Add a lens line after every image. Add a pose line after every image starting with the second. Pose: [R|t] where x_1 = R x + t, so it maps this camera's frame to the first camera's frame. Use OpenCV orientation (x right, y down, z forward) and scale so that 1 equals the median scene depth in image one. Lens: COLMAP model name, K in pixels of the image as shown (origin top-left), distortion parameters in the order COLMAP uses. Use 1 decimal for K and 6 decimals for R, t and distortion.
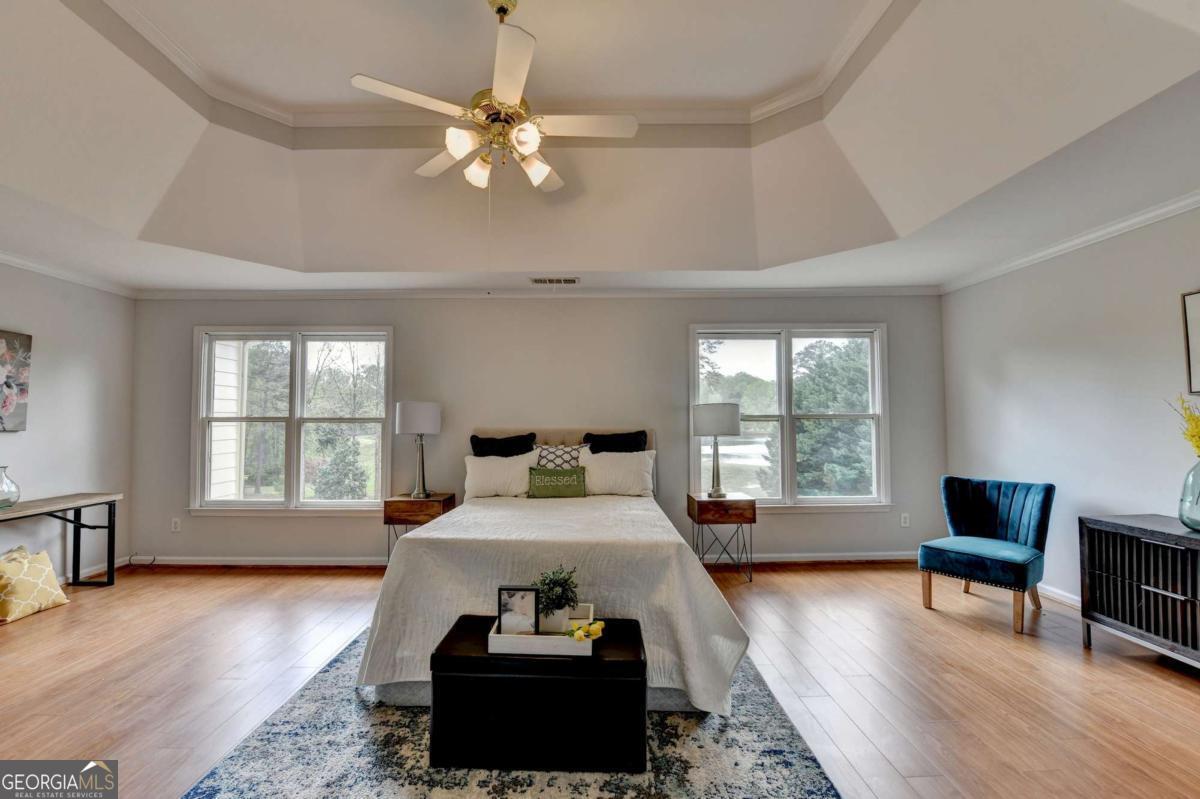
lens RADIAL K [[482.4, 0, 600.9], [0, 482.4, 426.3], [0, 0, 1]] dist [-0.016562, -0.000215]
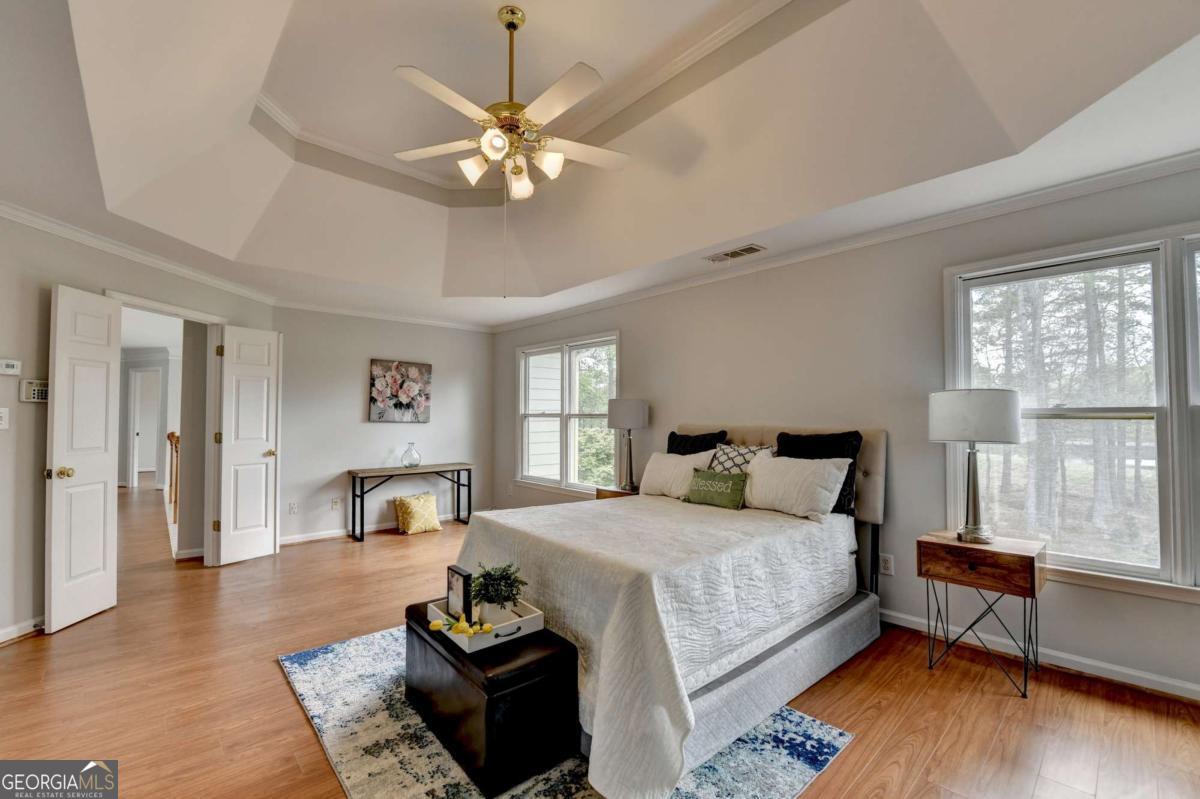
lens RADIAL K [[495.4, 0, 589.9], [0, 495.4, 427.3], [0, 0, 1]] dist [-0.014583, -0.000384]
pose [[0.665011, 0.018069, -0.746615, 0.406485], [-0.010875, 0.999836, 0.014511, -0.003468], [0.746754, -0.001531, 0.665098, 0.231513]]
